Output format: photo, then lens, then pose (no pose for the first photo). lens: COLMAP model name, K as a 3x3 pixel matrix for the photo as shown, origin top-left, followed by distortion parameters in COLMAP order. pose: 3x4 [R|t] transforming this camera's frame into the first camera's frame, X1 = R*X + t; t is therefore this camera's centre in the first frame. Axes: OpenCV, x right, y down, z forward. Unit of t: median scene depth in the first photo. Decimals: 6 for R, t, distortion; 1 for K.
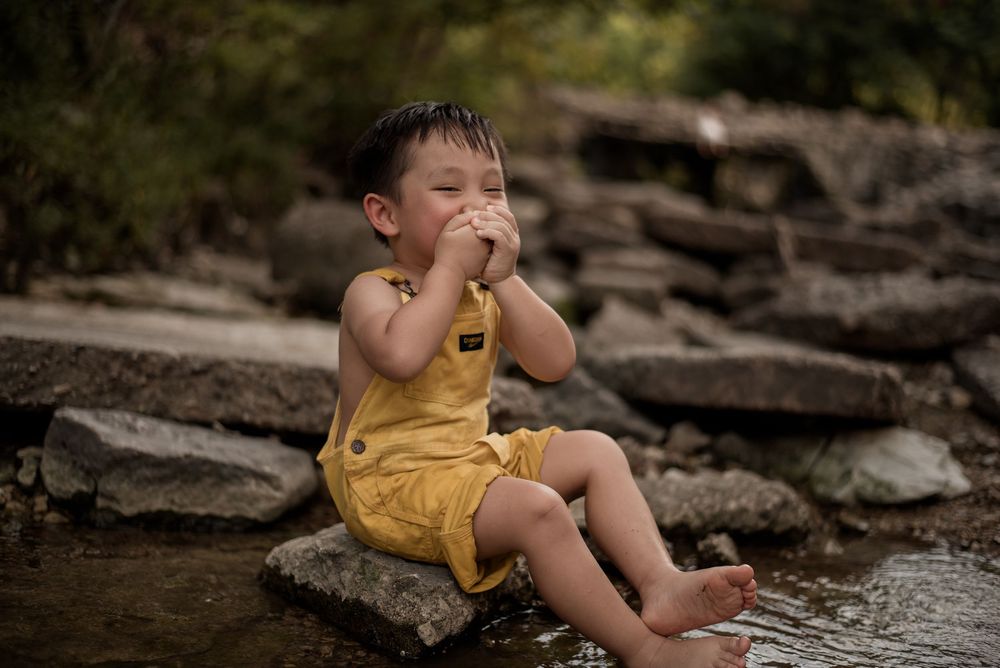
lens RADIAL K [[1431.2, 0, 499.9], [0, 1431.2, 334.7], [0, 0, 1]] dist [-0.082889, 0.000000]
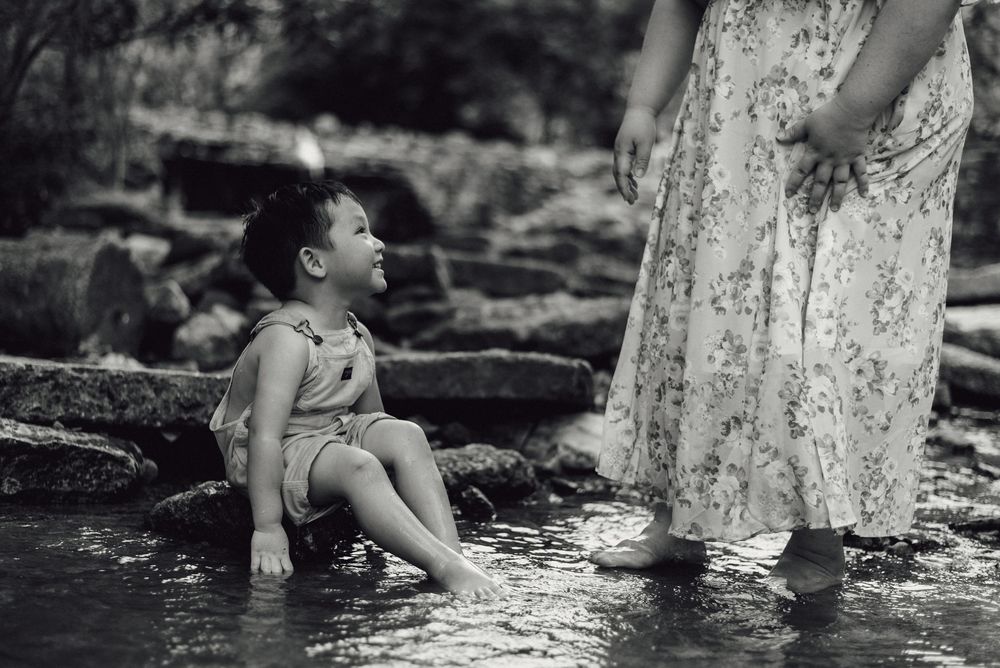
lens RADIAL K [[1431.2, 0, 500.0], [0, 1431.2, 333.0], [0, 0, 1]] dist [-0.082889, 0.000000]
pose [[0.969912, -0.034832, 0.240951, -0.111736], [0.040200, 0.999040, -0.017398, 0.021343], [-0.240114, 0.026561, 0.970381, -0.222832]]
